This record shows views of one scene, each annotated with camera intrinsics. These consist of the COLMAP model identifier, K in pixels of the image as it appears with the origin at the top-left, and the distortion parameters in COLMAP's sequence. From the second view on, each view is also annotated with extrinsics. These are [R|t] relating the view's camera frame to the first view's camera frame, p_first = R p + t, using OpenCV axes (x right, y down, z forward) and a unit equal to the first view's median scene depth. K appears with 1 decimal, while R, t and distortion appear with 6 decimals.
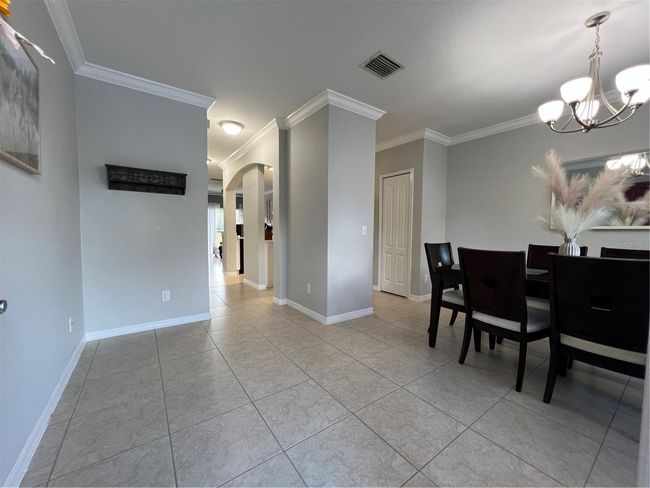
lens RADIAL K [[259.8, 0, 326.3], [0, 259.8, 241.3], [0, 0, 1]] dist [-0.003187, -0.000791]
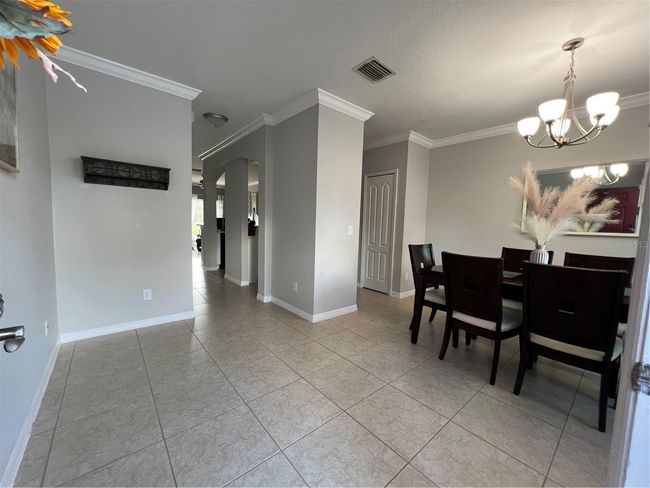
lens RADIAL K [[259.8, 0, 326.5], [0, 259.8, 241.1], [0, 0, 1]] dist [-0.003187, -0.000791]
pose [[0.996378, 0.016433, 0.083437, -0.053613], [-0.018786, 0.999445, 0.027498, -0.040825], [-0.082938, -0.028966, 0.996134, -0.017635]]
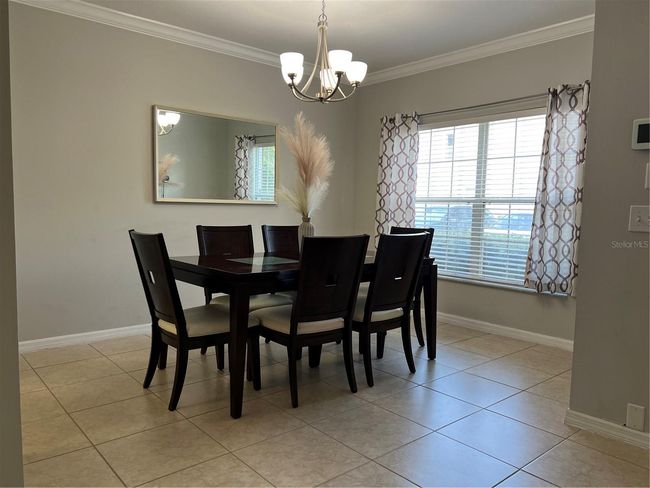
lens RADIAL K [[493.8, 0, 323.1], [0, 493.8, 246.3], [0, 0, 1]] dist [0.012666, -0.017353]
pose [[-0.099567, -0.092160, 0.990754, -0.773352], [0.014545, 0.995460, 0.094059, -0.069874], [-0.994925, 0.023775, -0.097774, 1.111387]]
